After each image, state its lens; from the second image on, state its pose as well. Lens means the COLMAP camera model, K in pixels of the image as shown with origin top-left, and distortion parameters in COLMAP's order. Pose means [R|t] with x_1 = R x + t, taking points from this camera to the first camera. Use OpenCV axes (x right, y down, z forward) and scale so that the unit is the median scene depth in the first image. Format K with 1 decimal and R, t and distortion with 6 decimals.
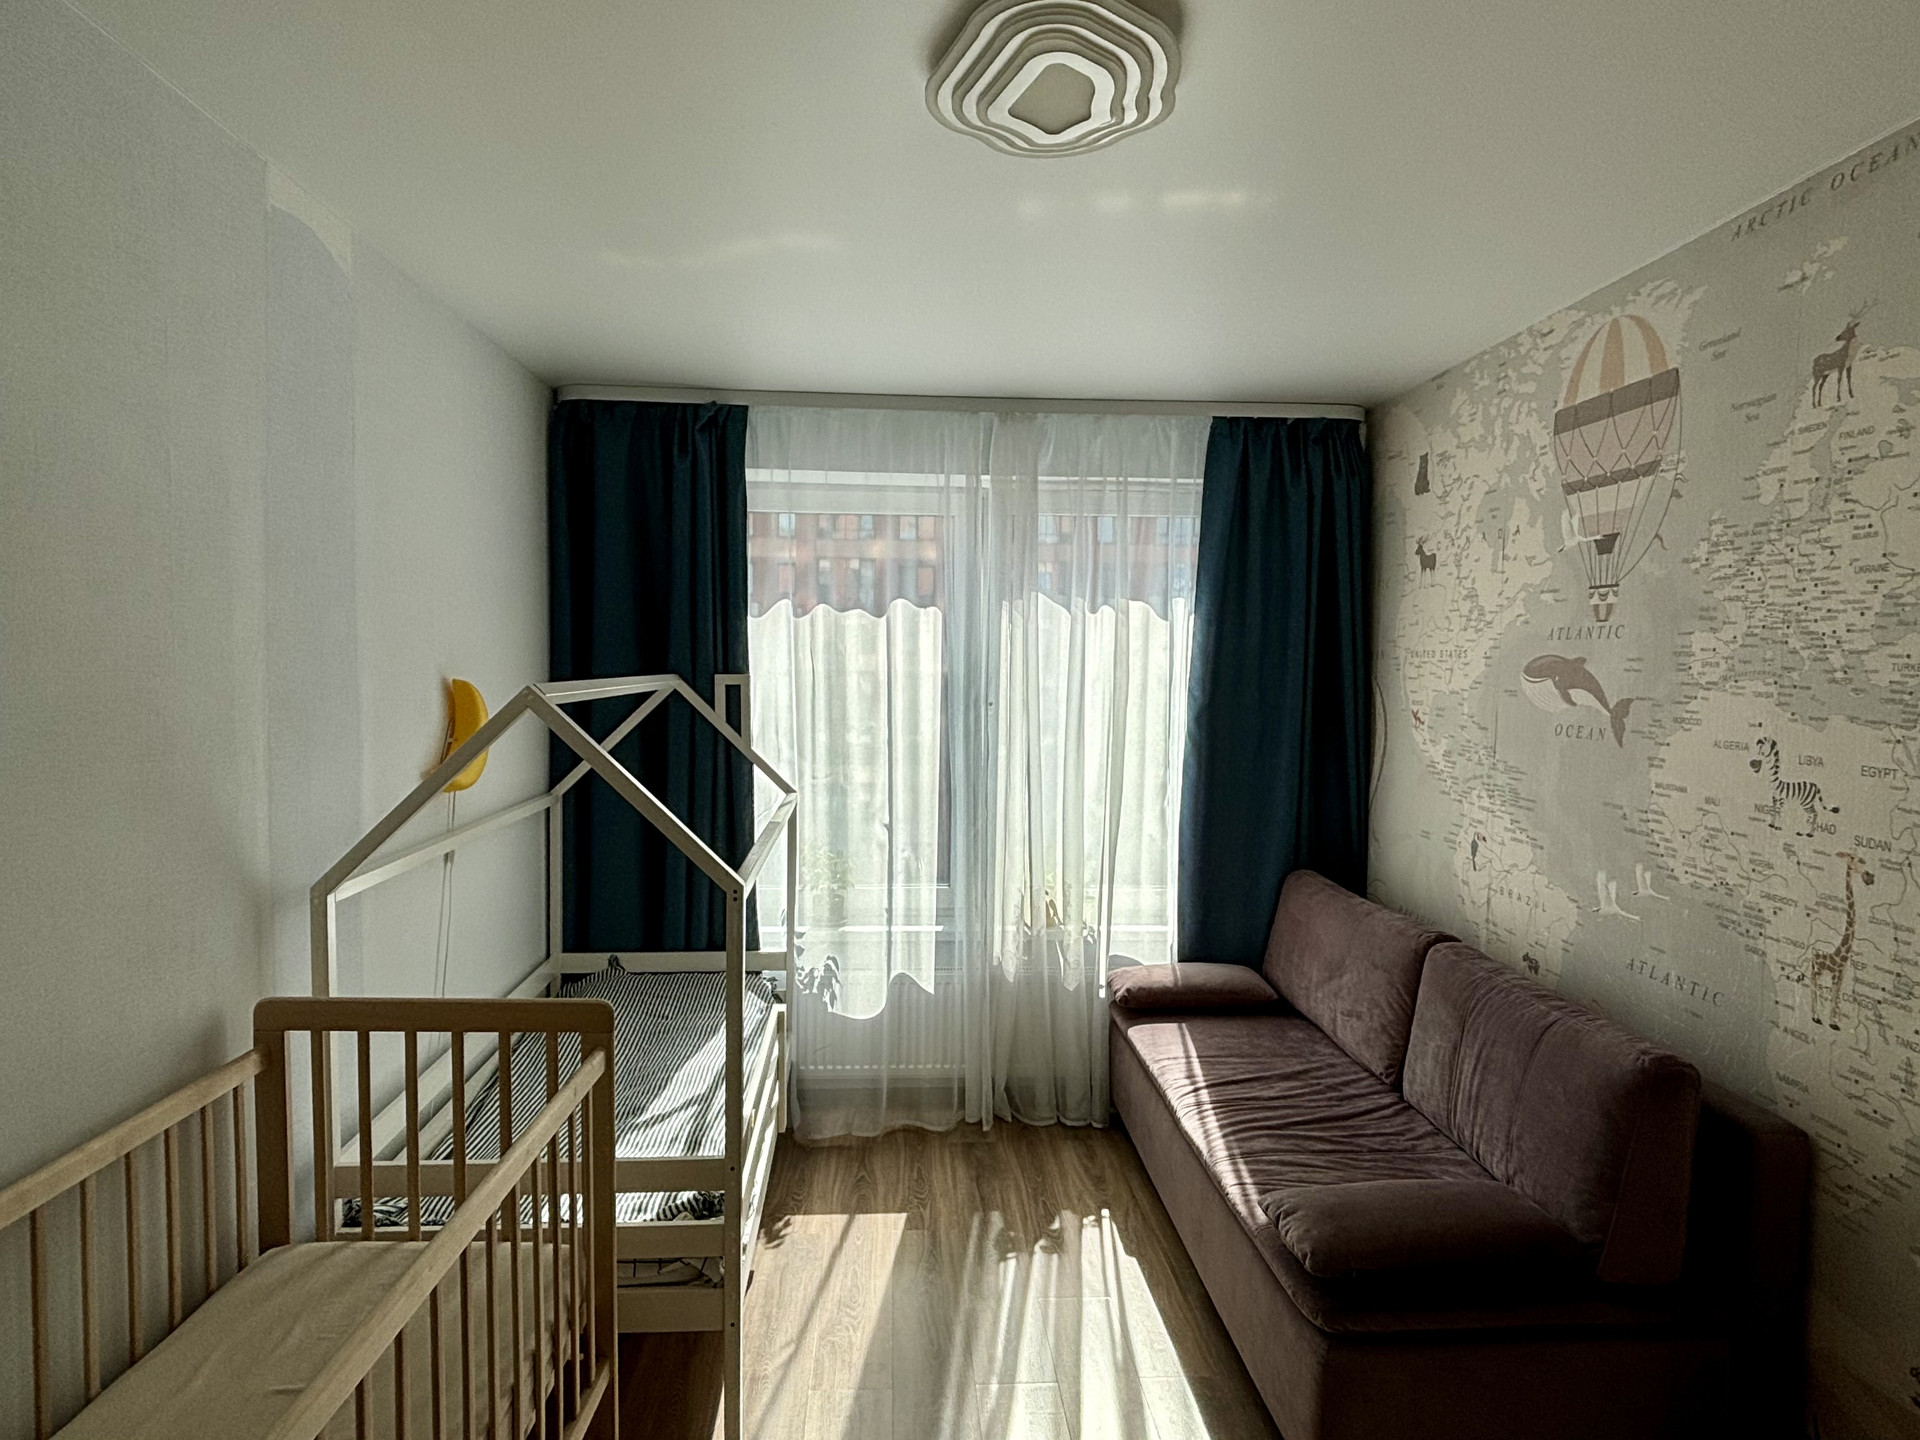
lens RADIAL K [[1071.2, 0, 955.5], [0, 1071.2, 715.1], [0, 0, 1]] dist [-0.006079, 0.000489]
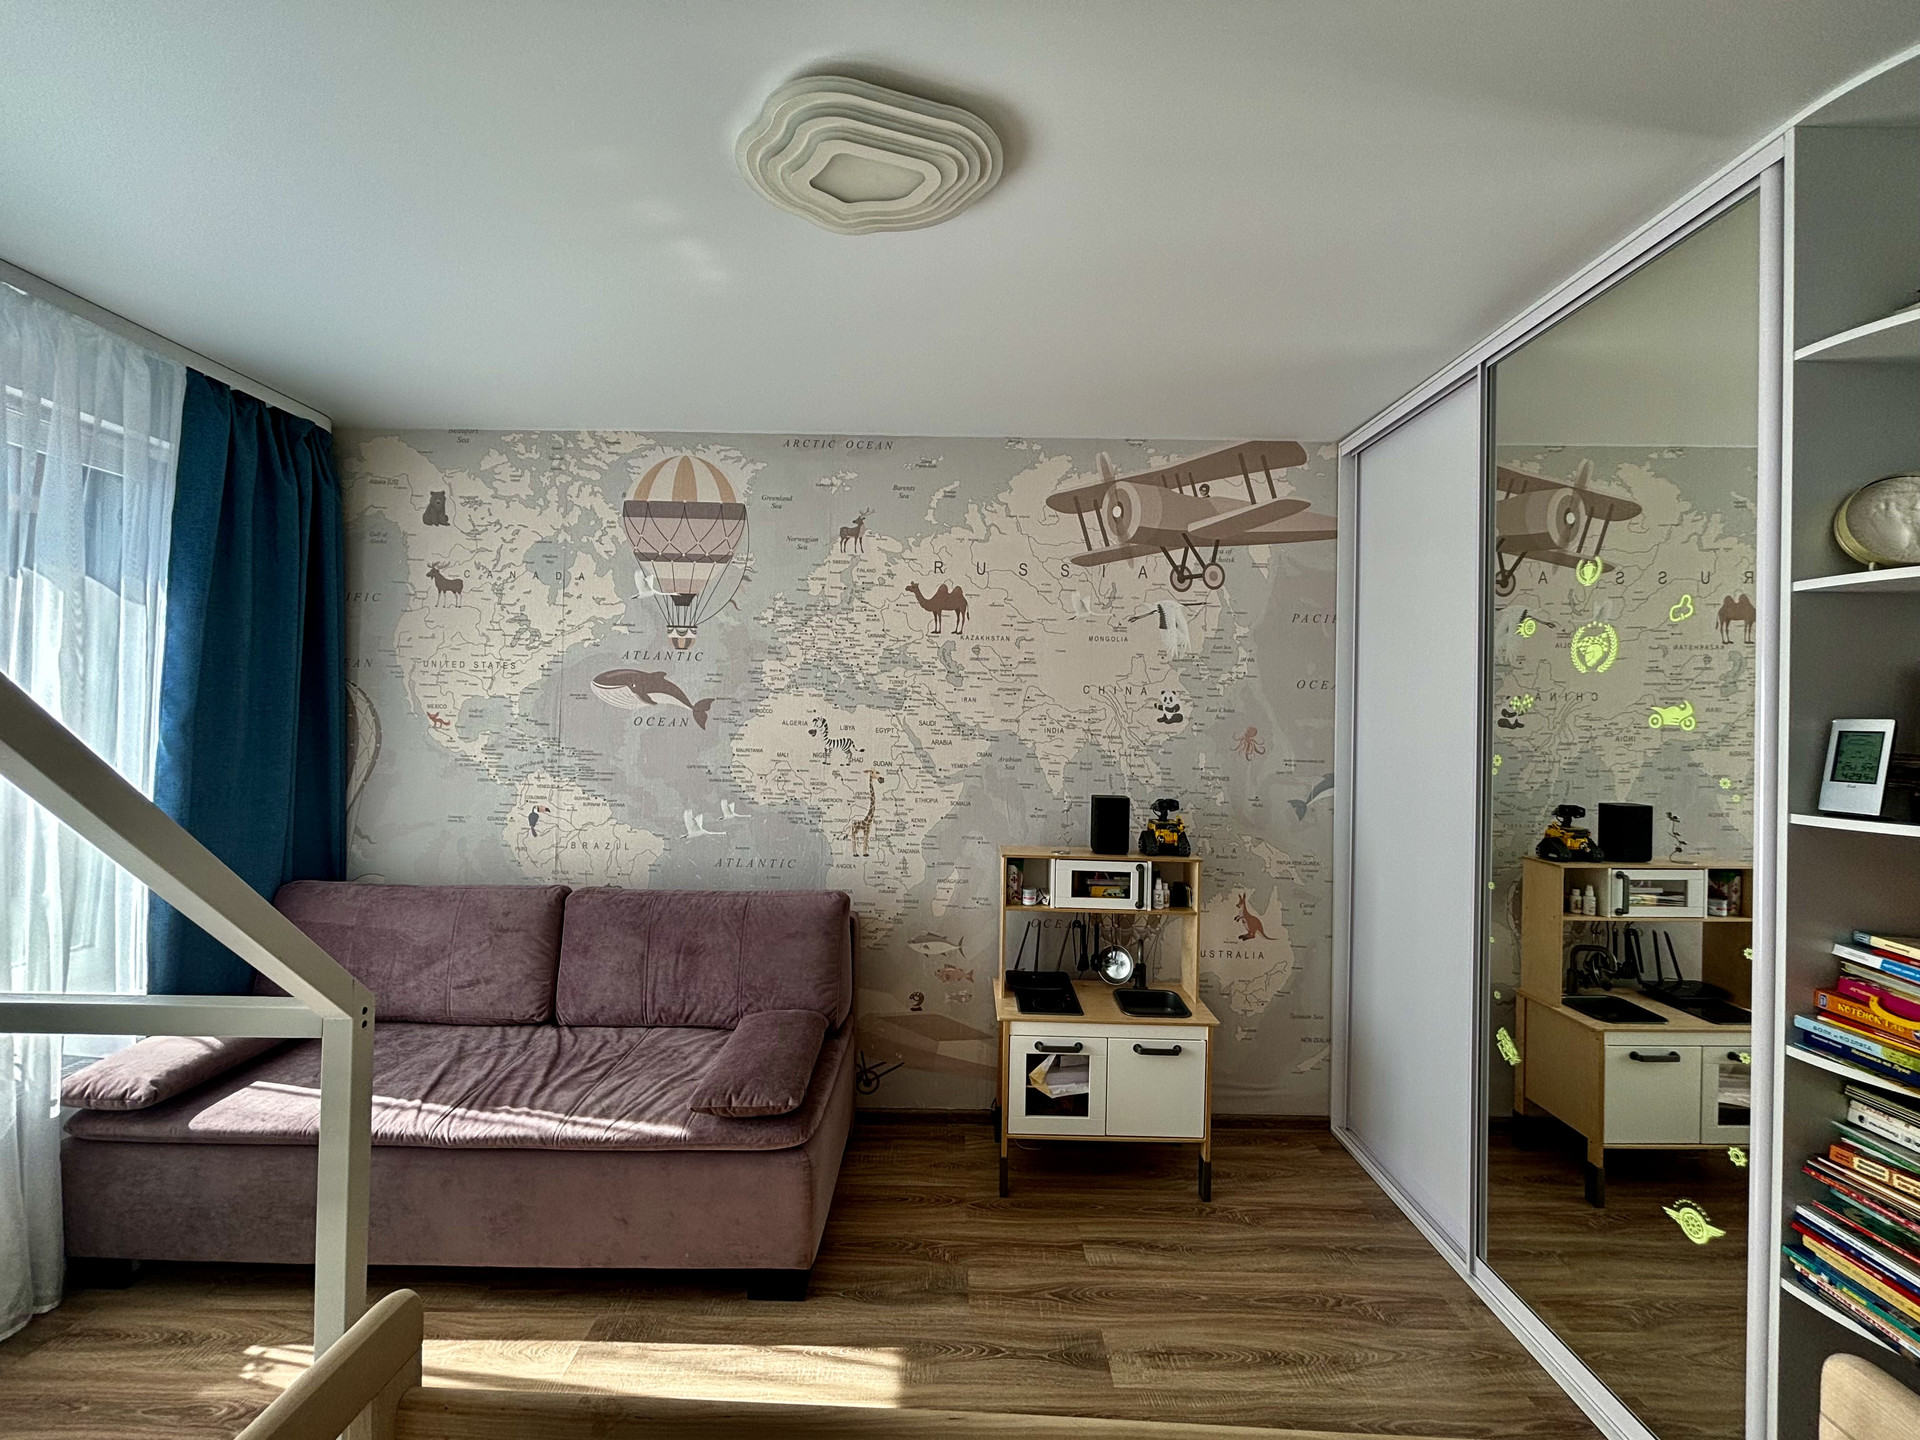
lens RADIAL K [[763.0, 0, 956.4], [0, 763.0, 716.5], [0, 0, 1]] dist [-0.002890, -0.000346]
pose [[0.063799, -0.013572, 0.997870, -0.460501], [0.029443, 0.999498, 0.011712, 0.008016], [-0.997528, 0.028633, 0.064167, 0.522902]]
